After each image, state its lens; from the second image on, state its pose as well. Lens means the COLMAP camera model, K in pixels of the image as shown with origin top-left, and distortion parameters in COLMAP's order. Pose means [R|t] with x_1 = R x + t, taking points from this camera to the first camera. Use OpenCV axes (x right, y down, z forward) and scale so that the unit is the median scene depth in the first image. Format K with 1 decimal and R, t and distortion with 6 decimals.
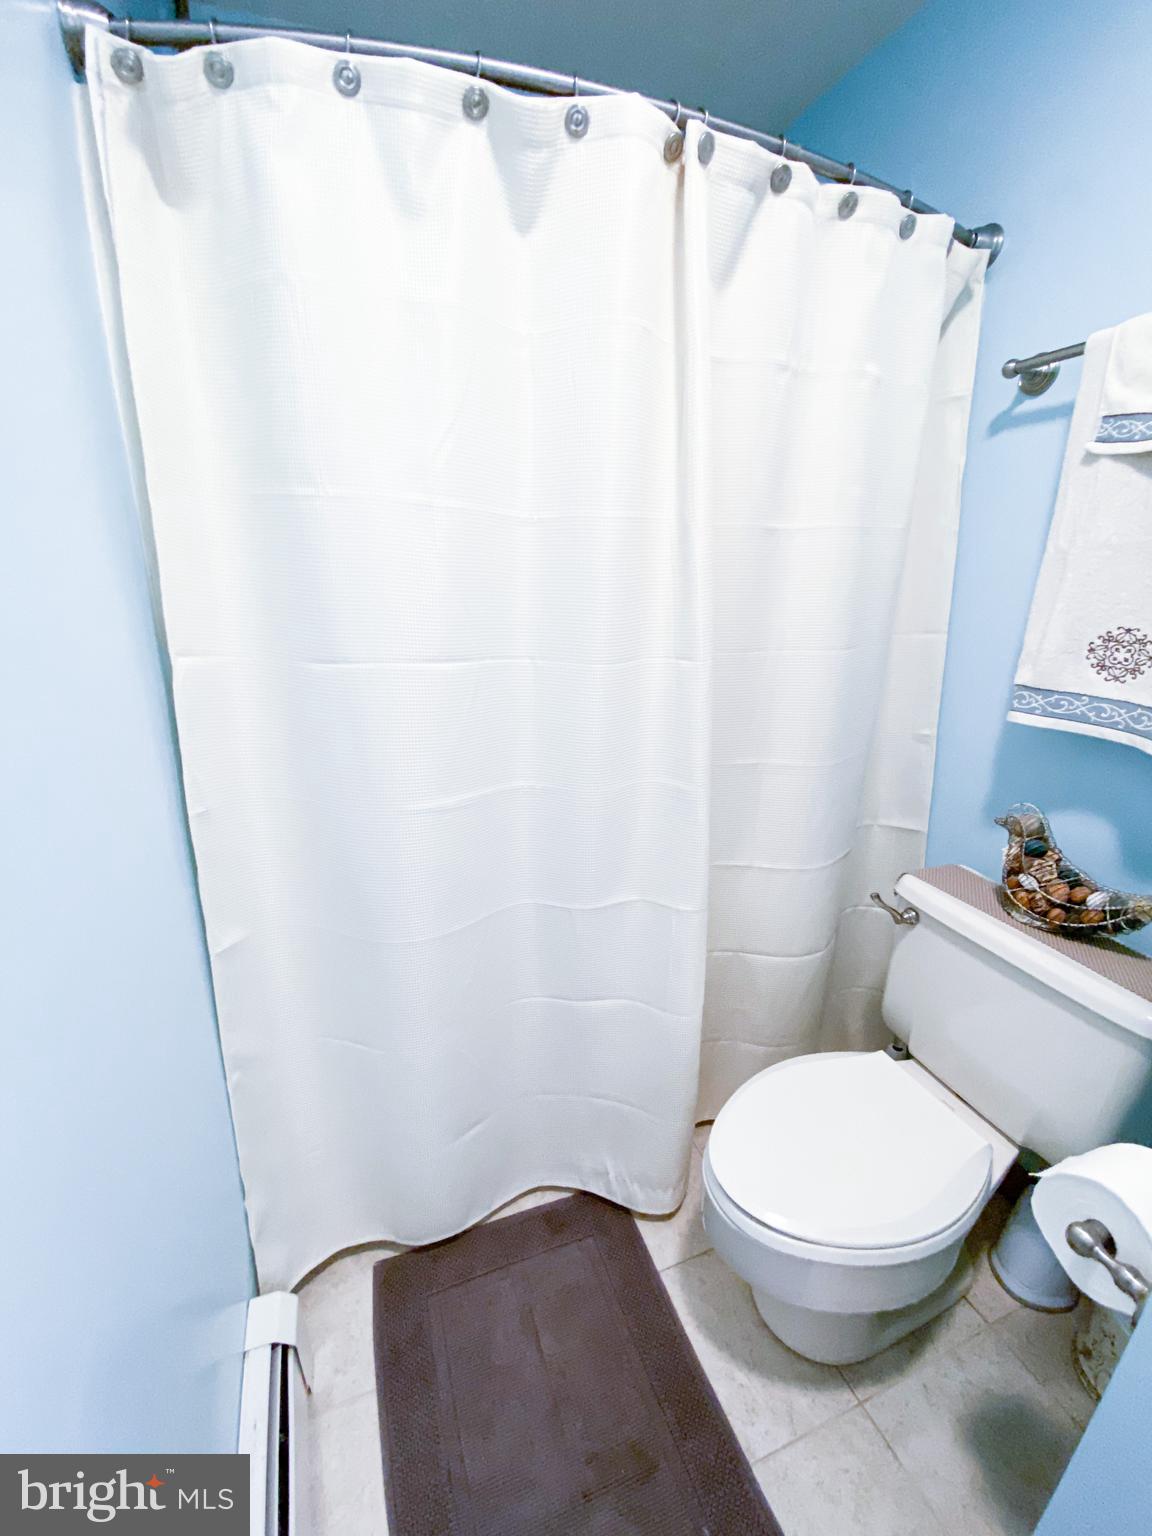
lens RADIAL K [[622.4, 0, 574.9], [0, 622.4, 761.6], [0, 0, 1]] dist [0.011086, -0.015025]
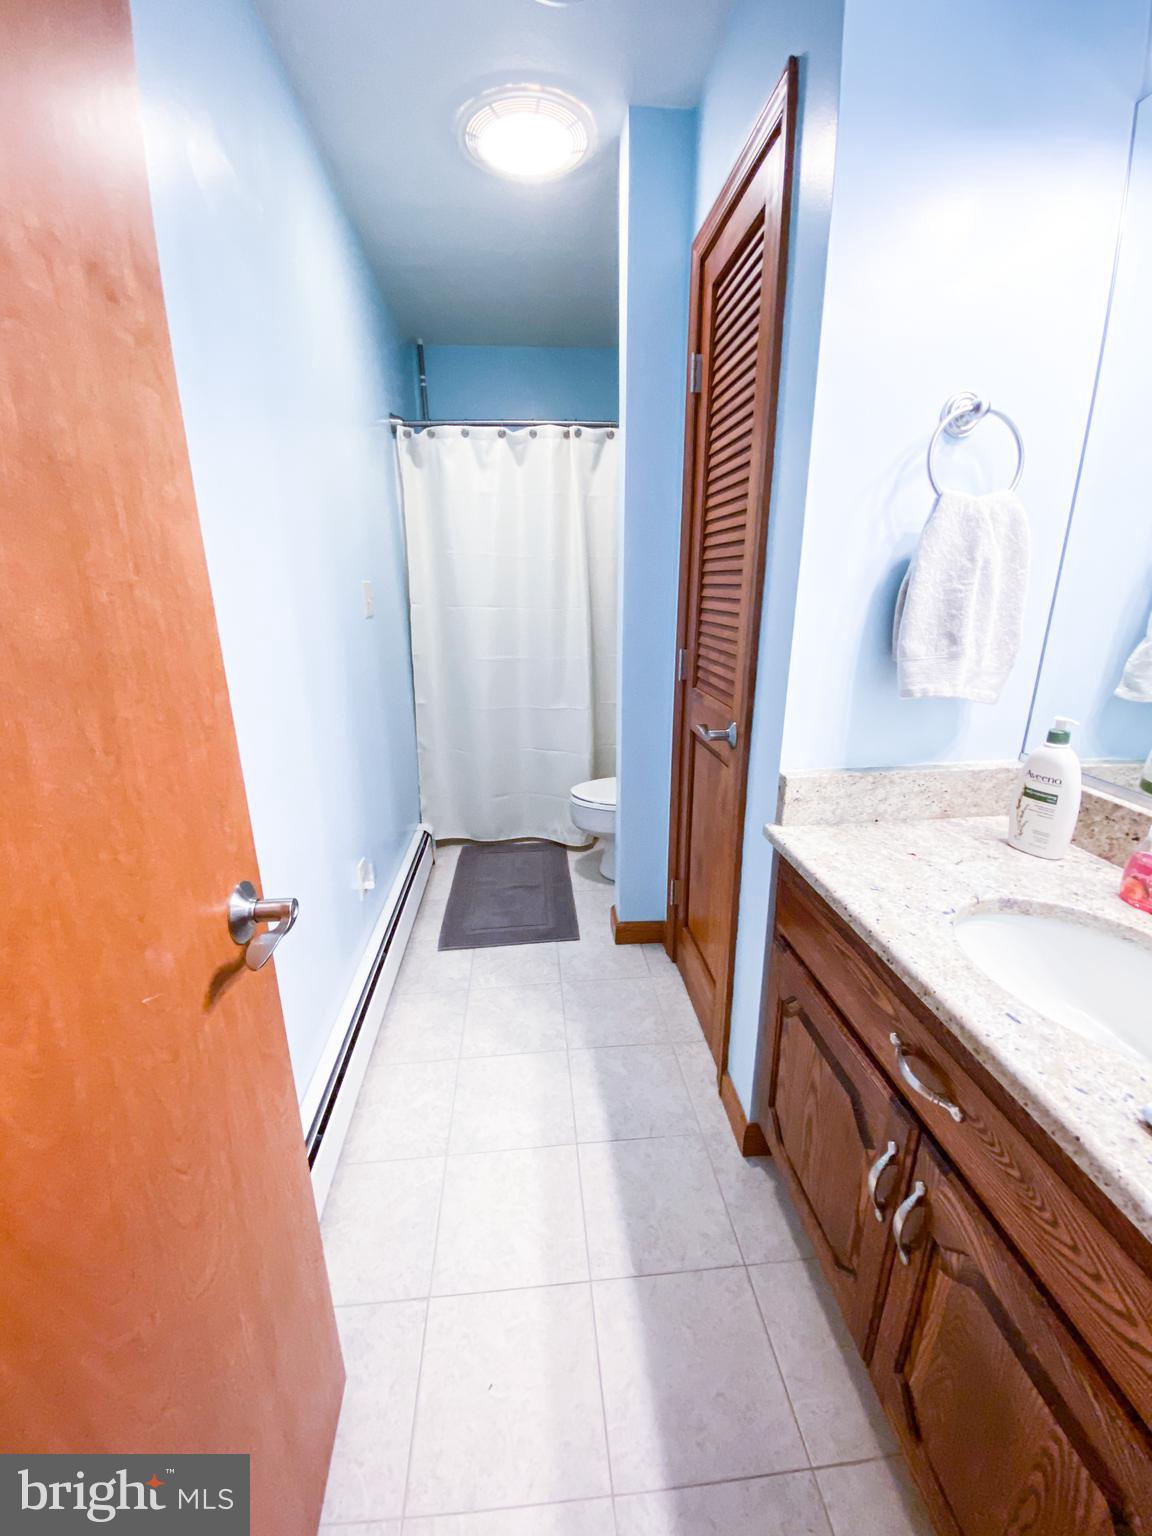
lens RADIAL K [[622.4, 0, 576.7], [0, 622.4, 769.6], [0, 0, 1]] dist [0.011086, -0.015025]
pose [[0.959908, 0.070896, -0.271203, 1.205184], [-0.067257, 0.997477, 0.022702, 0.602013], [0.272129, -0.003552, 0.962254, -2.023326]]
